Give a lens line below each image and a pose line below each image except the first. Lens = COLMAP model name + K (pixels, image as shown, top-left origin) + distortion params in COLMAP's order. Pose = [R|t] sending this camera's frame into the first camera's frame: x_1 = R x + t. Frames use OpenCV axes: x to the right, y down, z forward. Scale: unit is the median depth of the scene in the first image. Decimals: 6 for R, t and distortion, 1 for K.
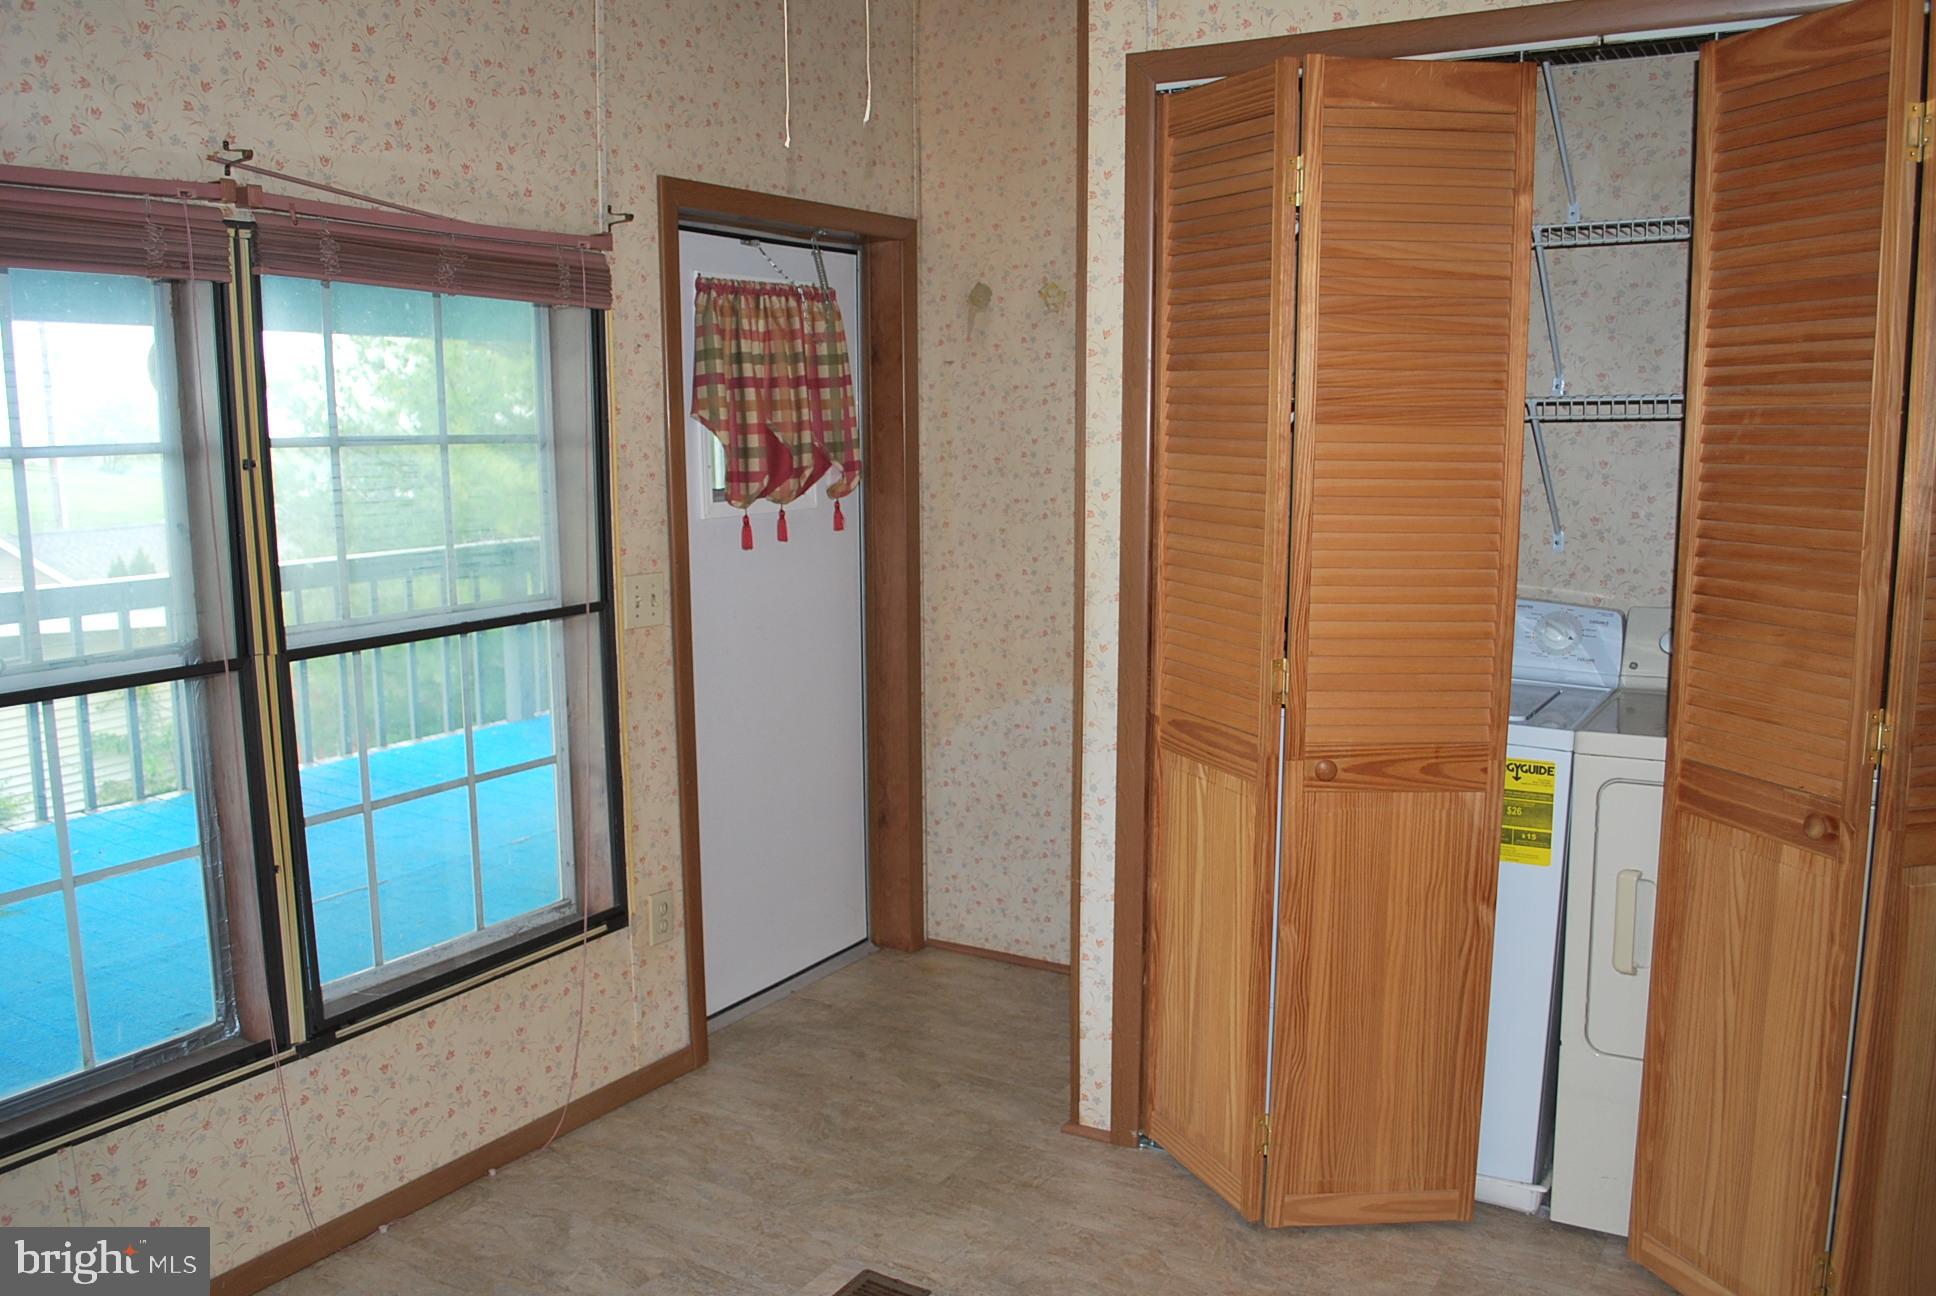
lens RADIAL K [[1523.2, 0, 966.8], [0, 1523.2, 646.6], [0, 0, 1]] dist [-0.077336, 0.002258]
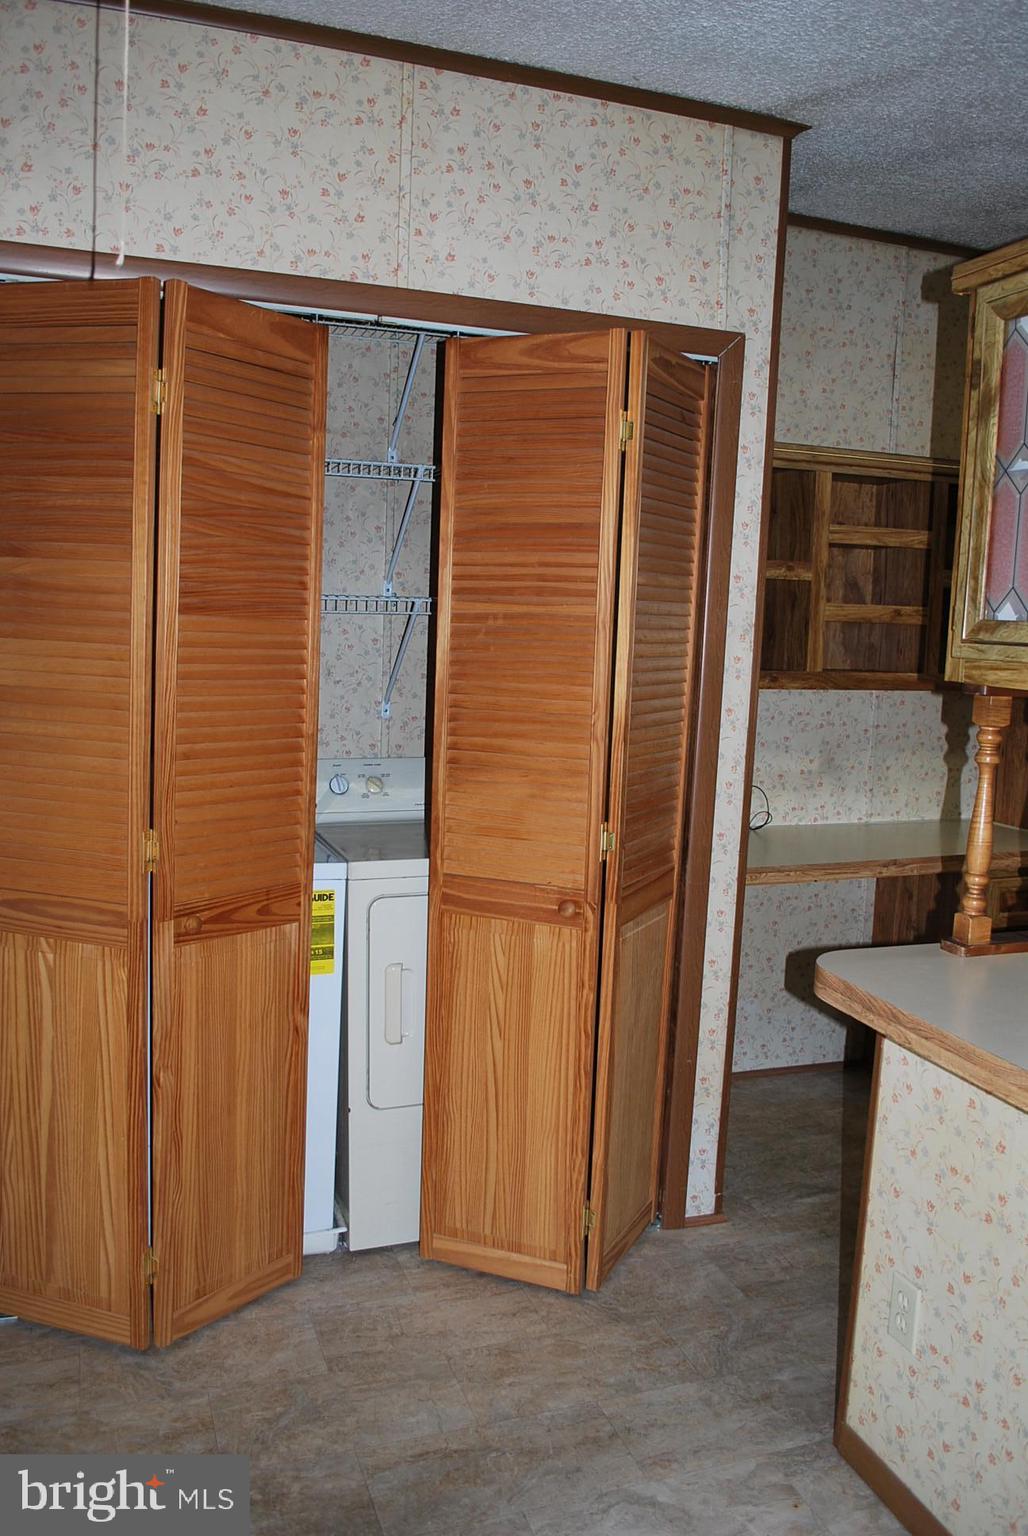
lens RADIAL K [[1208.5, 0, 511.7], [0, 1208.5, 766.8], [0, 0, 1]] dist [-0.077336, 0.002258]
pose [[0.621974, -0.063677, 0.780444, -0.314203], [0.073020, 0.997062, 0.023159, -0.039791], [-0.779626, 0.042584, 0.624796, 0.275889]]
